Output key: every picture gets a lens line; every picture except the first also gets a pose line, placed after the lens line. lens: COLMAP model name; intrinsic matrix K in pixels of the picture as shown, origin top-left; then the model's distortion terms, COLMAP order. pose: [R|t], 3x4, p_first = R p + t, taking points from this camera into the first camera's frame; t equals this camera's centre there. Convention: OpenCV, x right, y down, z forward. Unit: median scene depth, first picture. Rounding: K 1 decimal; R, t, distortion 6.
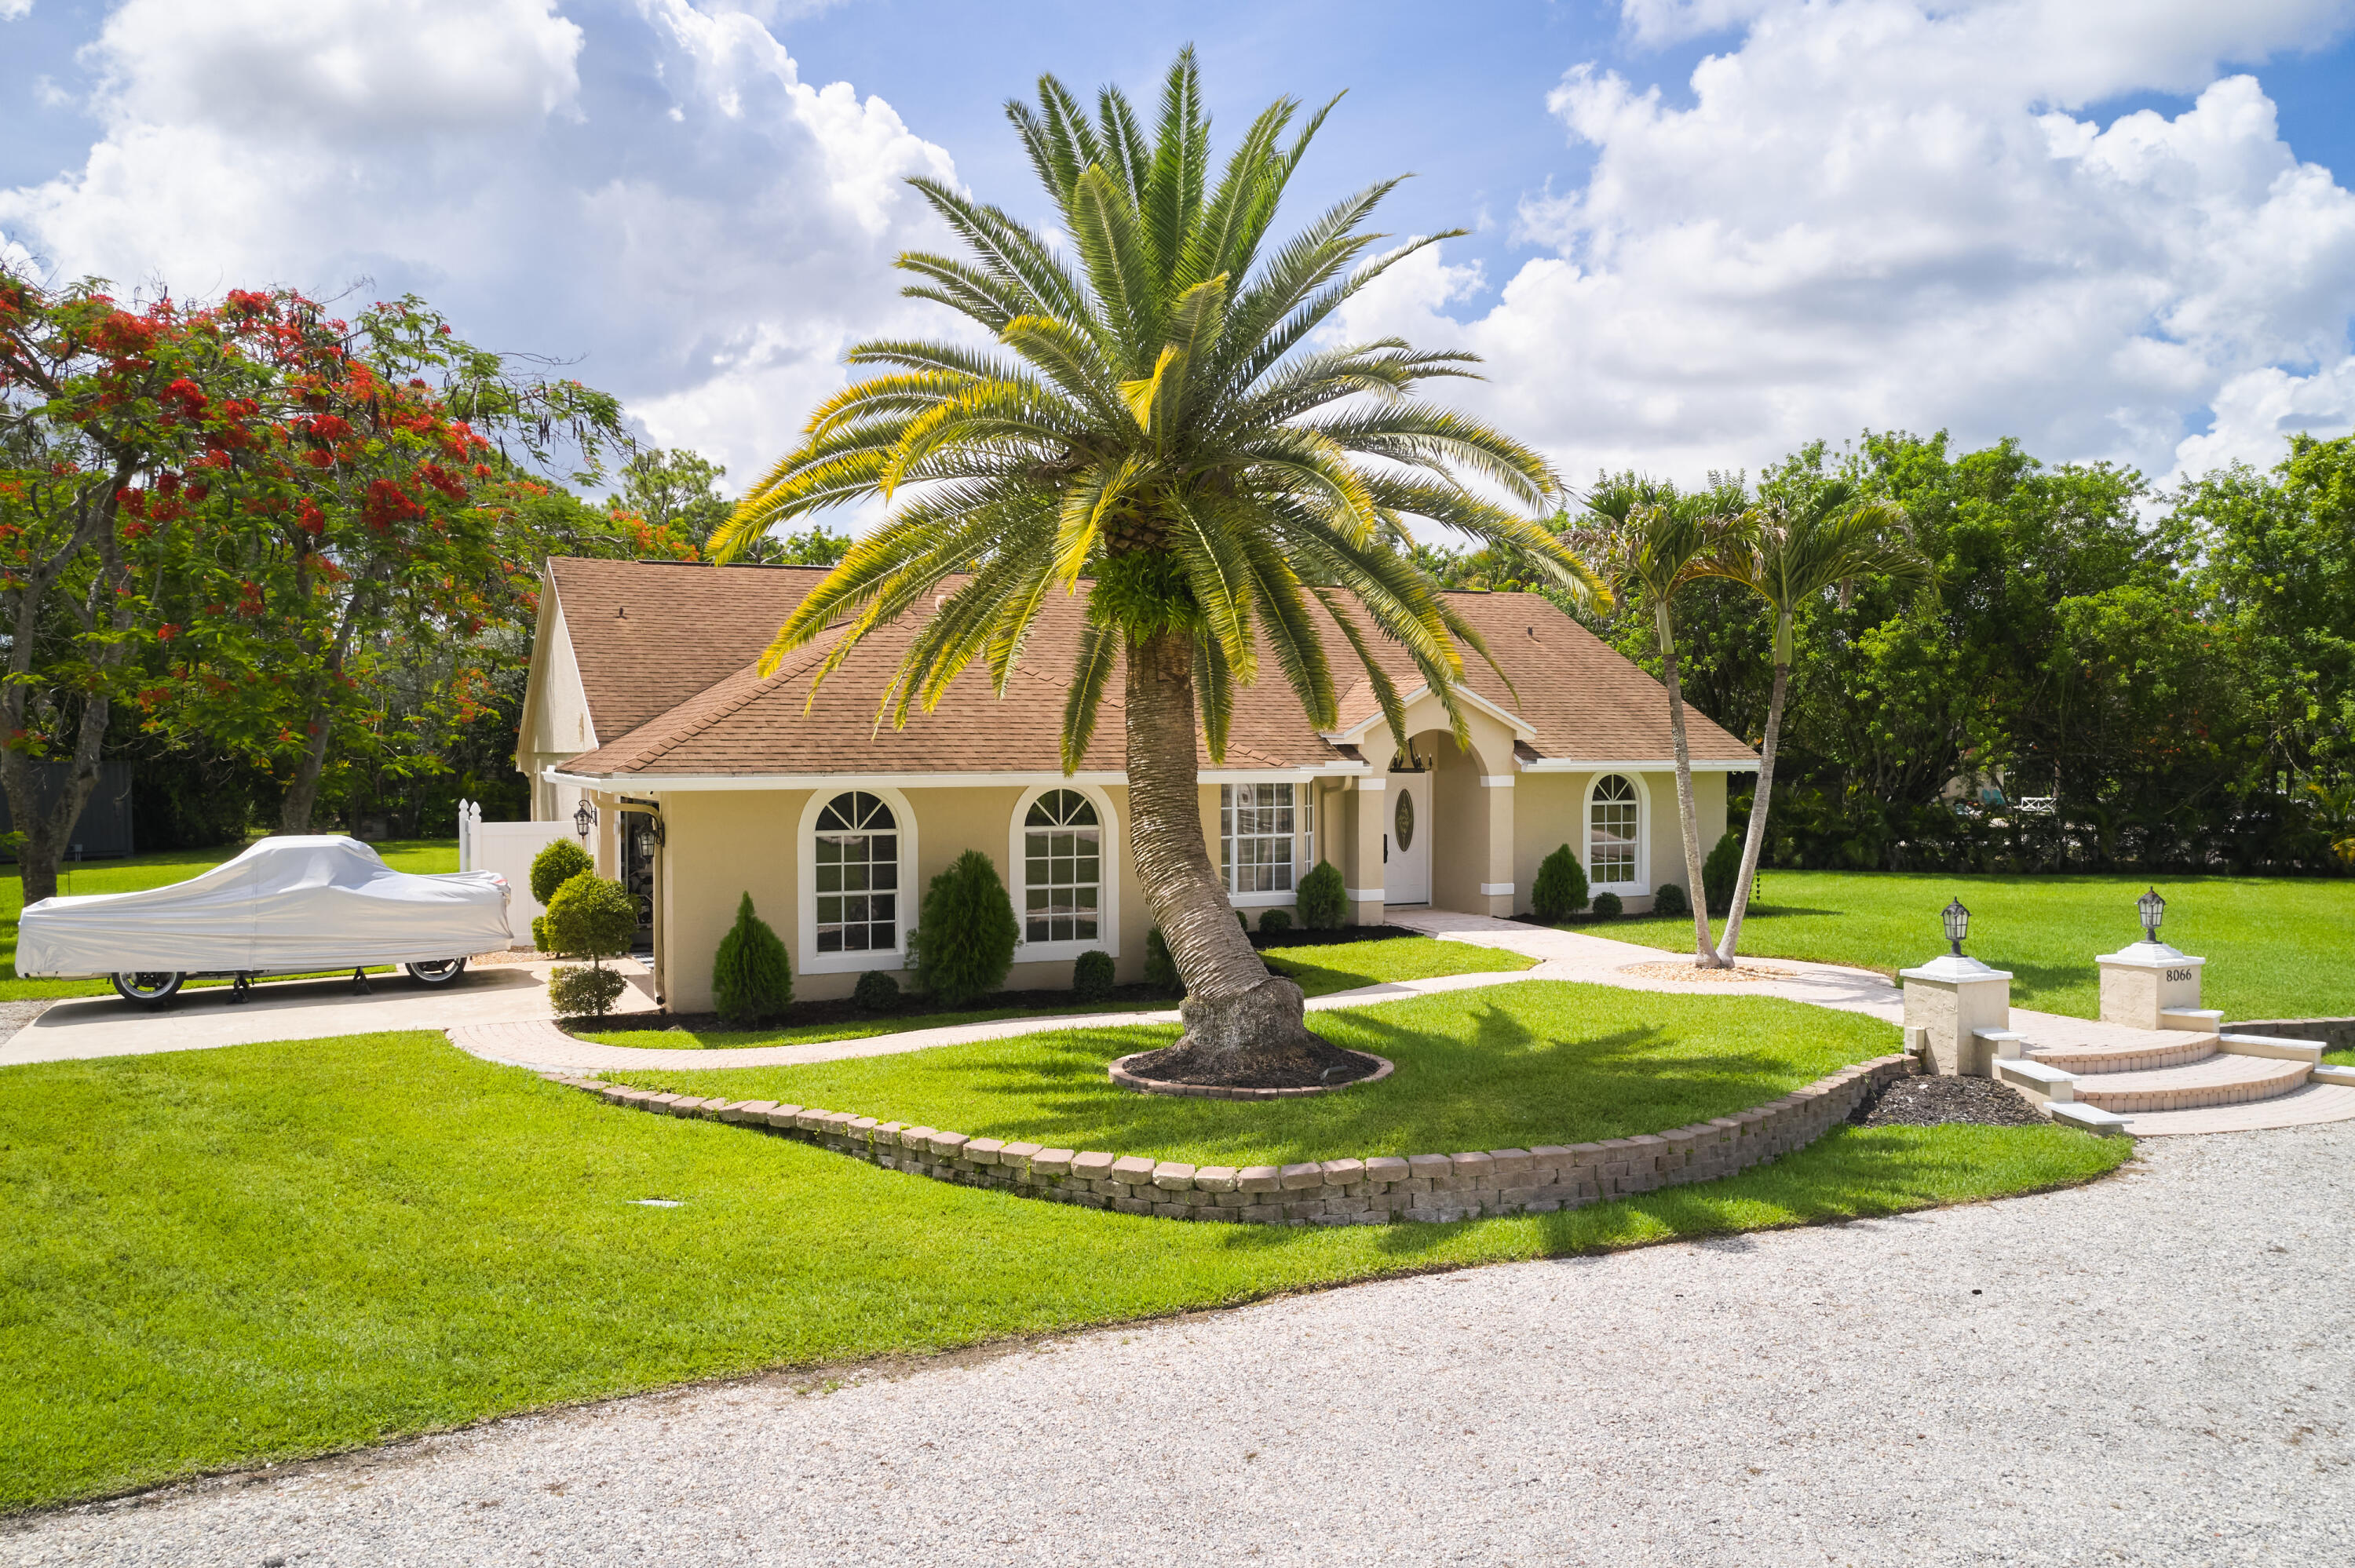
lens RADIAL K [[1870.1, 0, 1177.5], [0, 1870.1, 784.0], [0, 0, 1]] dist [-0.000974, -0.000401]
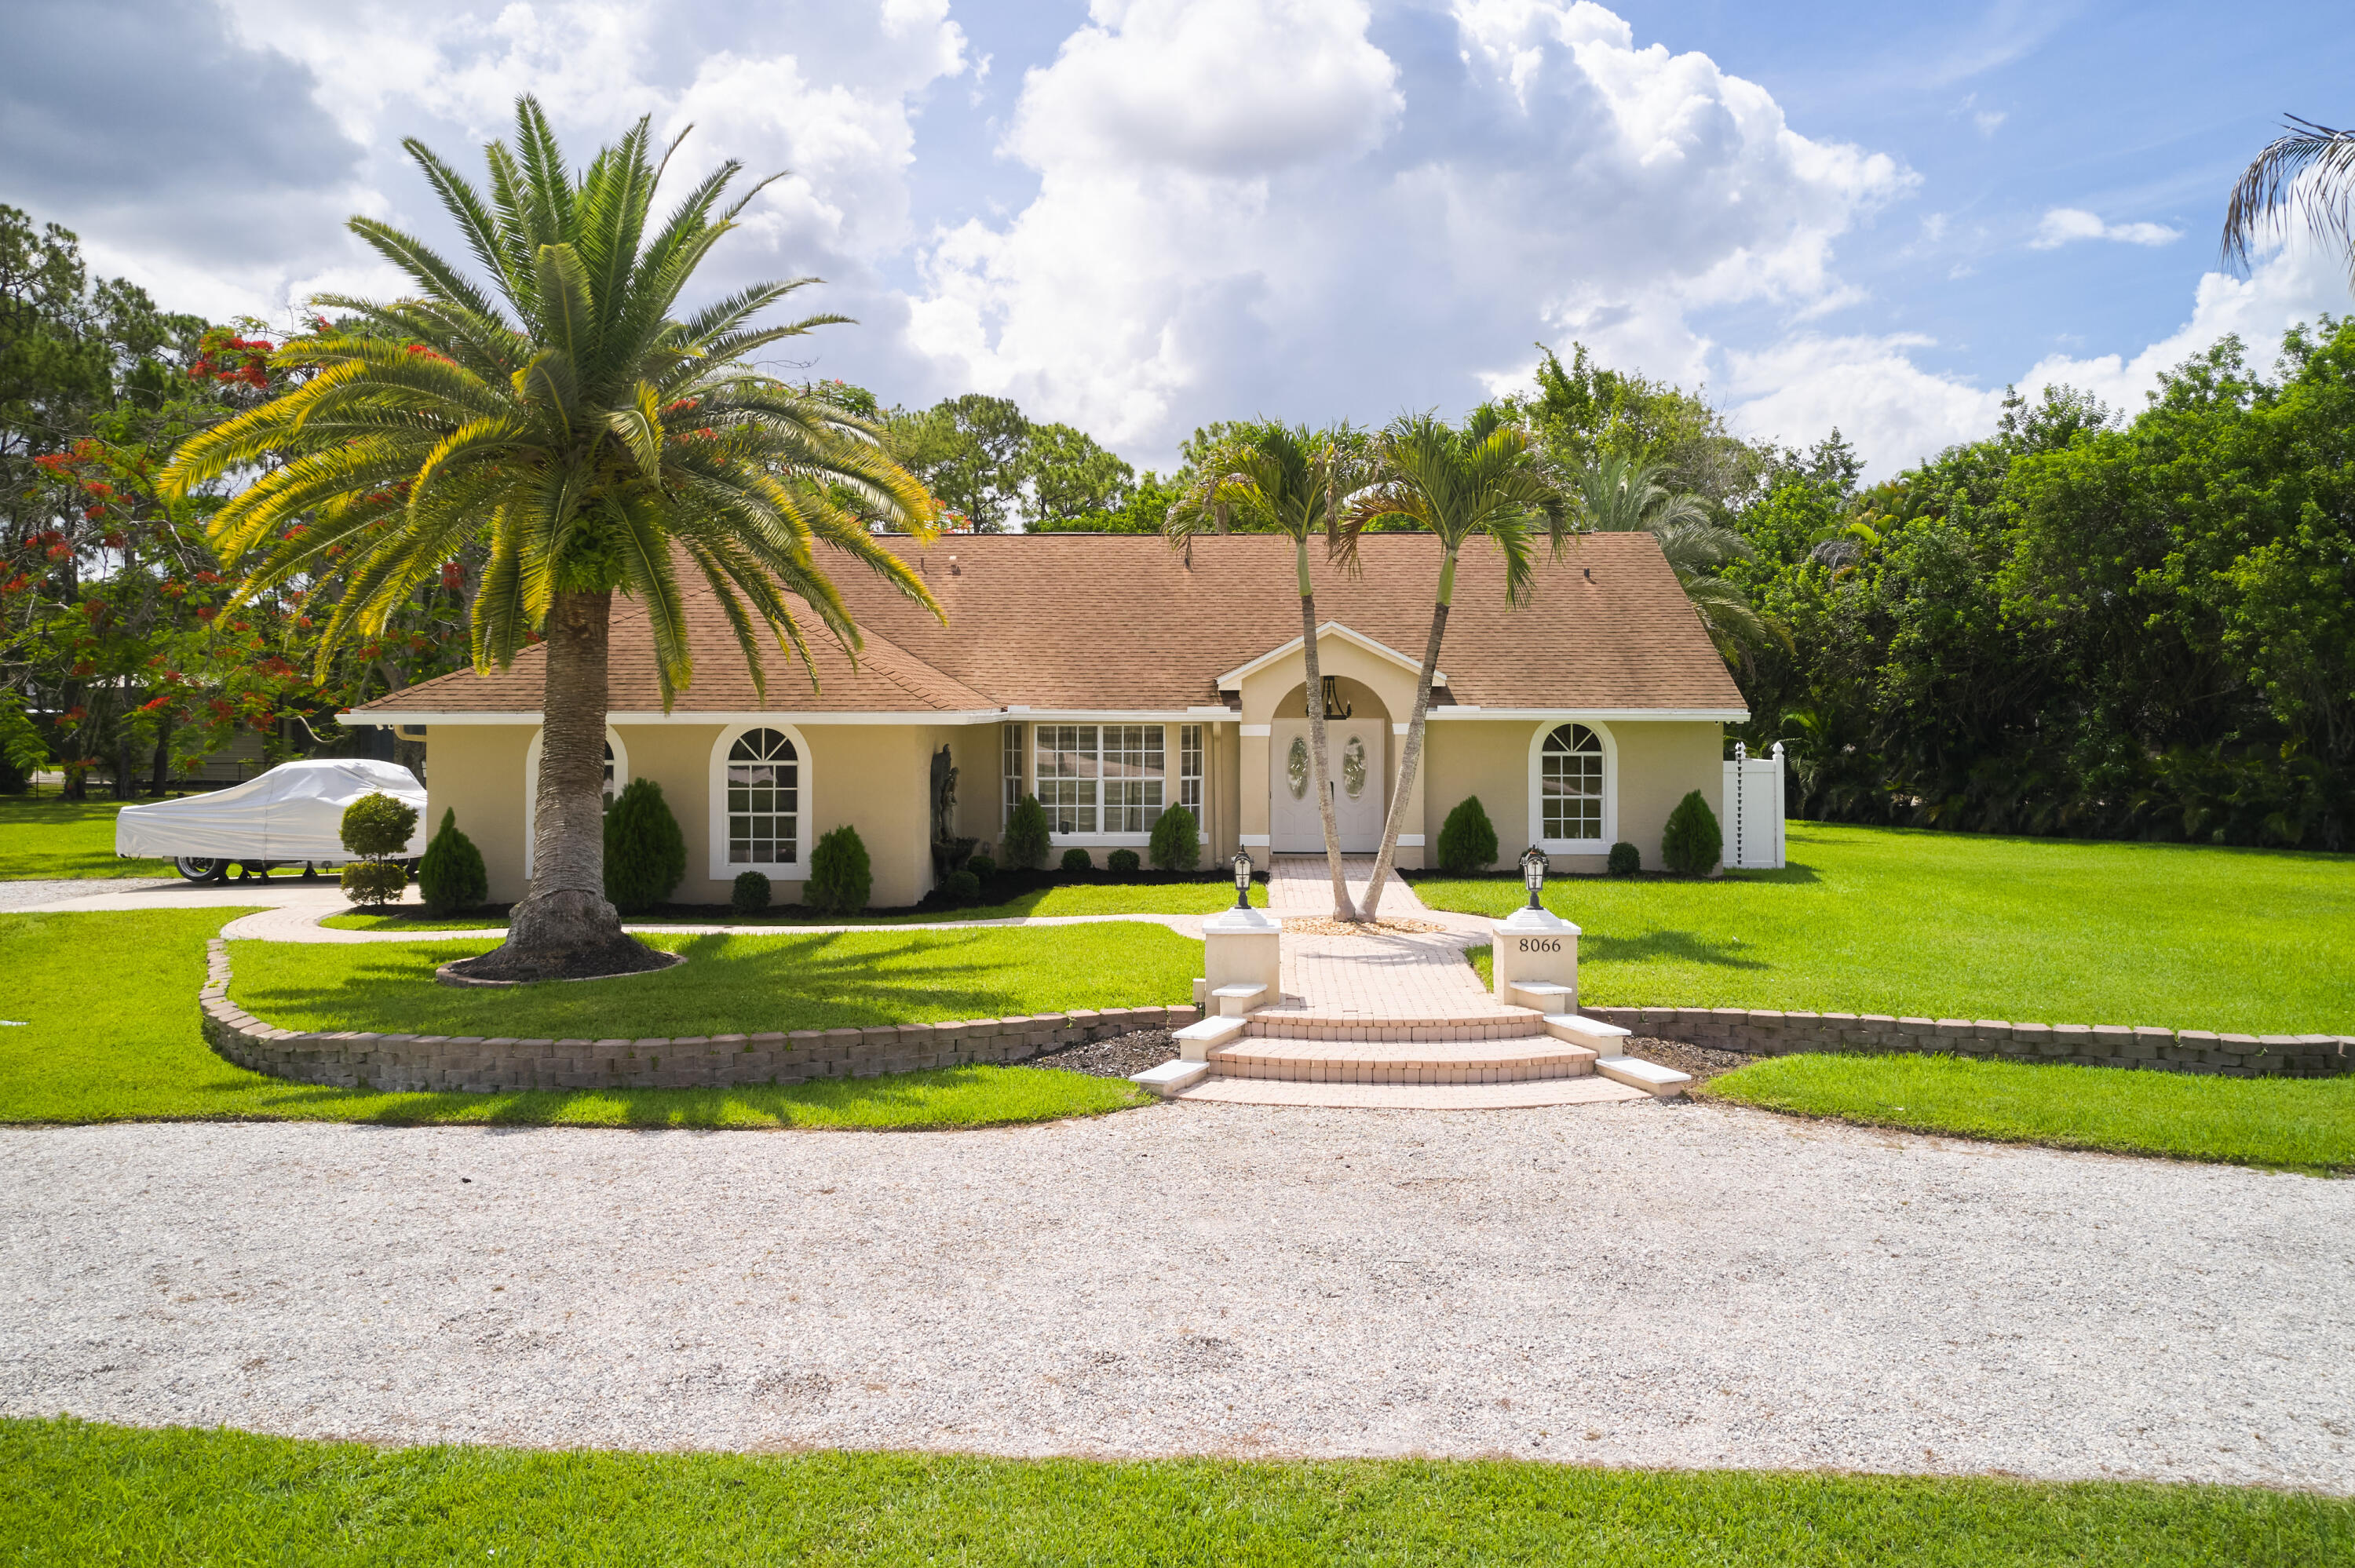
lens RADIAL K [[1926.7, 0, 1177.5], [0, 1926.7, 784.0], [0, 0, 1]] dist [-0.035360, -0.000401]
pose [[0.920835, 0.027610, -0.388974, 0.587871], [-0.015243, 0.999276, 0.034847, -0.007319], [0.389654, -0.026159, 0.920590, 0.029878]]
